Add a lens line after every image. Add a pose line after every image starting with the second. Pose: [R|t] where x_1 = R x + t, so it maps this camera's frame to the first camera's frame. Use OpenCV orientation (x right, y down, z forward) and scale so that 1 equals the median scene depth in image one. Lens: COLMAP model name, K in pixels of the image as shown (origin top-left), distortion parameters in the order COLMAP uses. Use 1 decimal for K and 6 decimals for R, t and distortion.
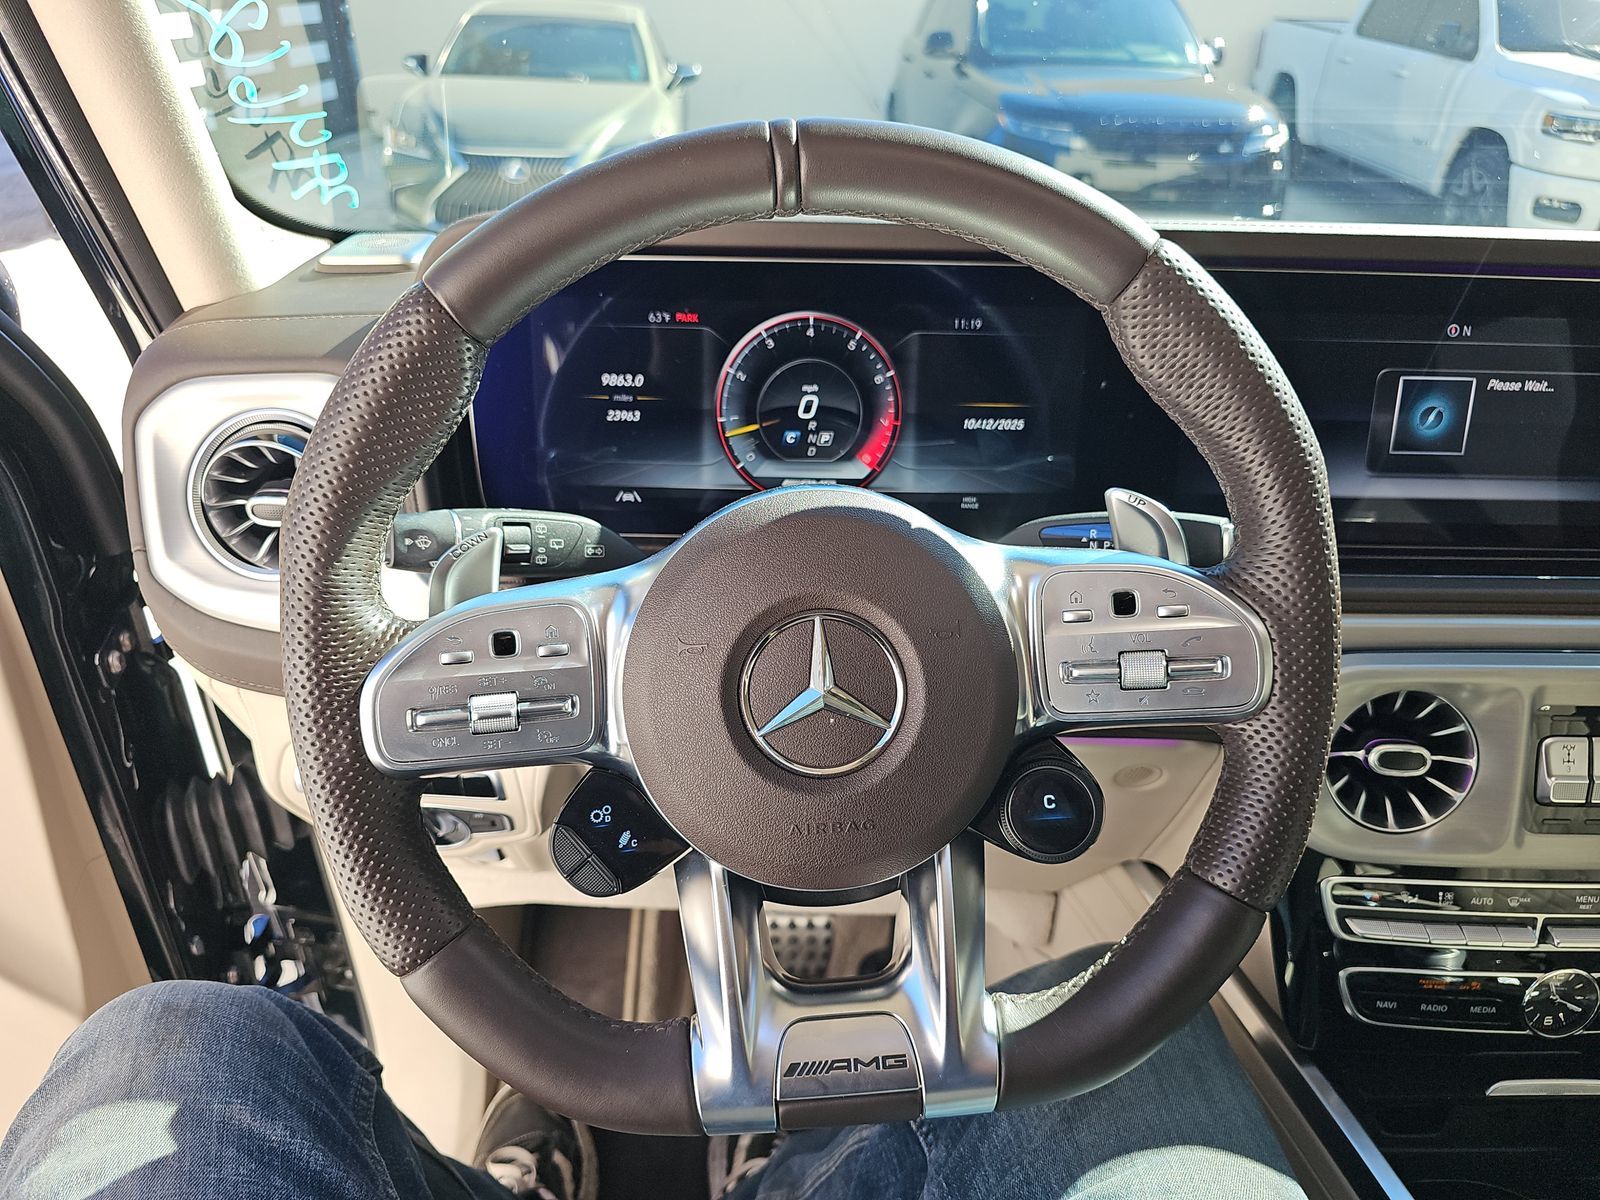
lens RADIAL K [[1113.2, 0, 779.7], [0, 1113.2, 602.0], [0, 0, 1]] dist [0.011960, -0.036047]
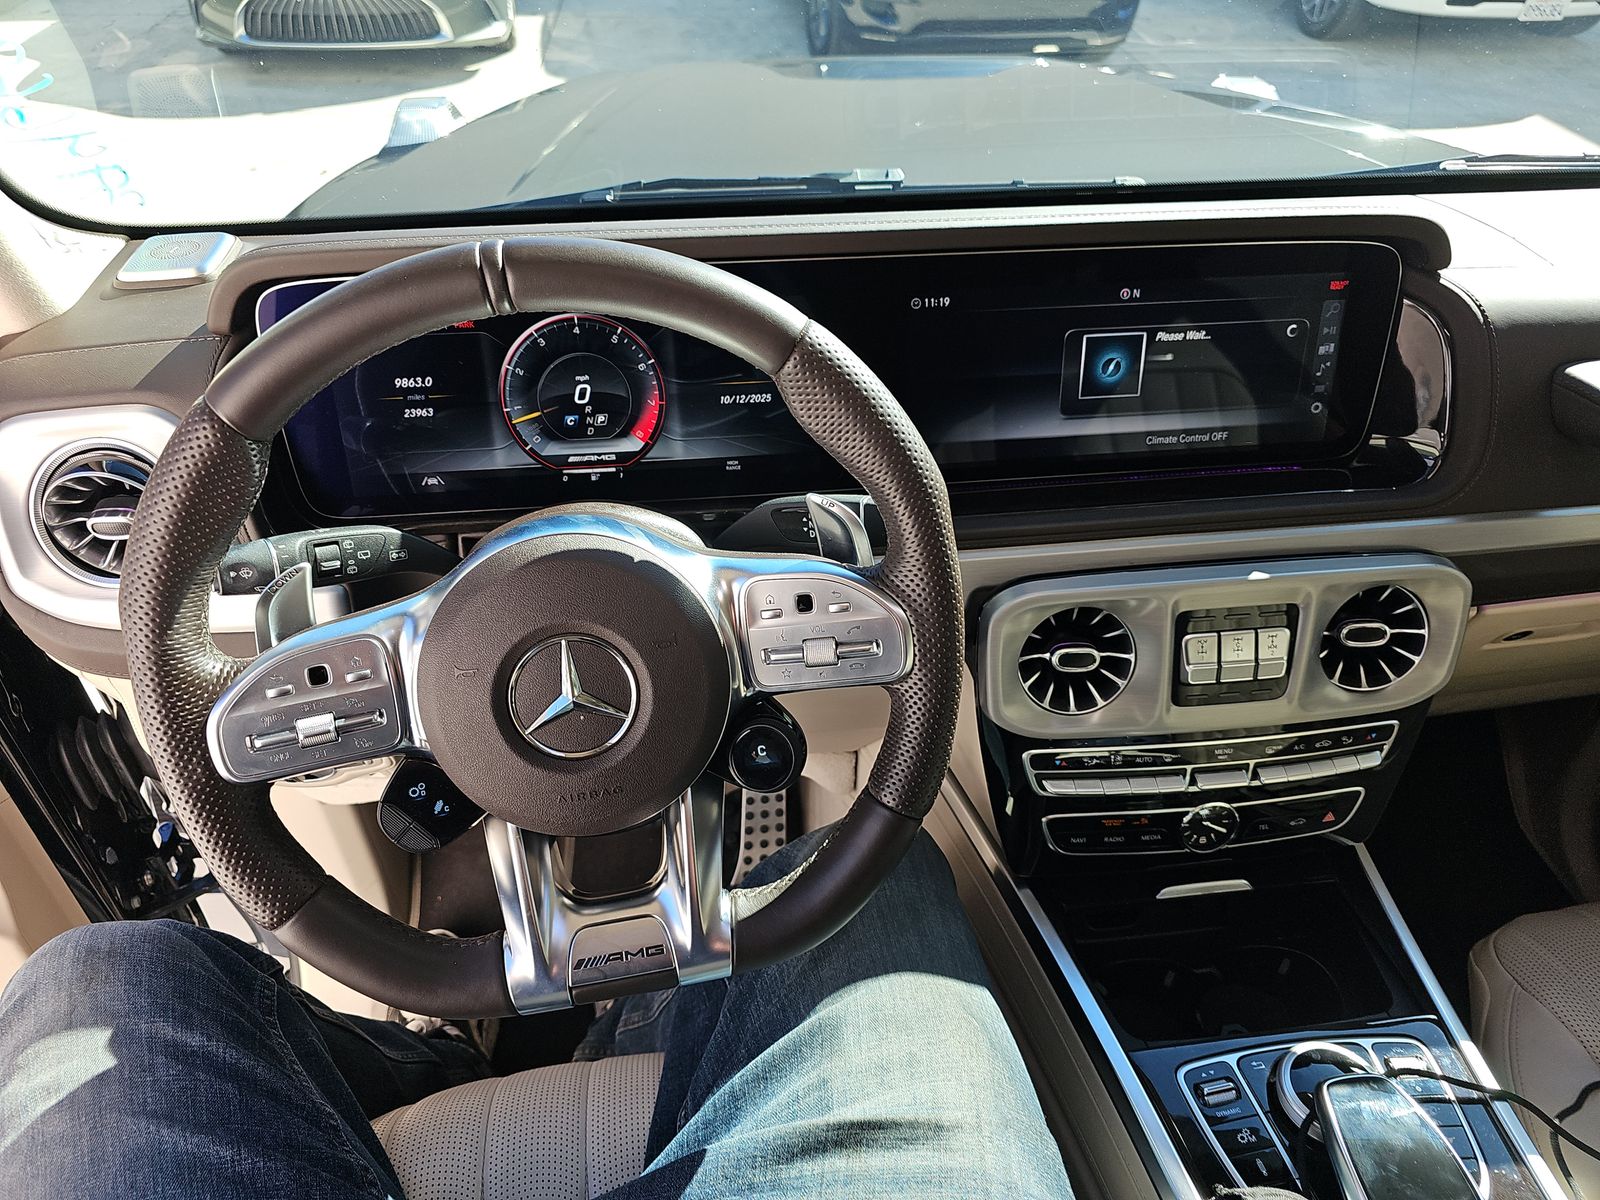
lens RADIAL K [[1113.2, 0, 779.7], [0, 1113.2, 602.0], [0, 0, 1]] dist [0.011960, -0.036047]
pose [[0.993150, -0.080865, 0.084342, 0.144886], [0.065263, 0.982643, 0.173647, -0.192722], [-0.096920, -0.166954, 0.981190, -0.231565]]
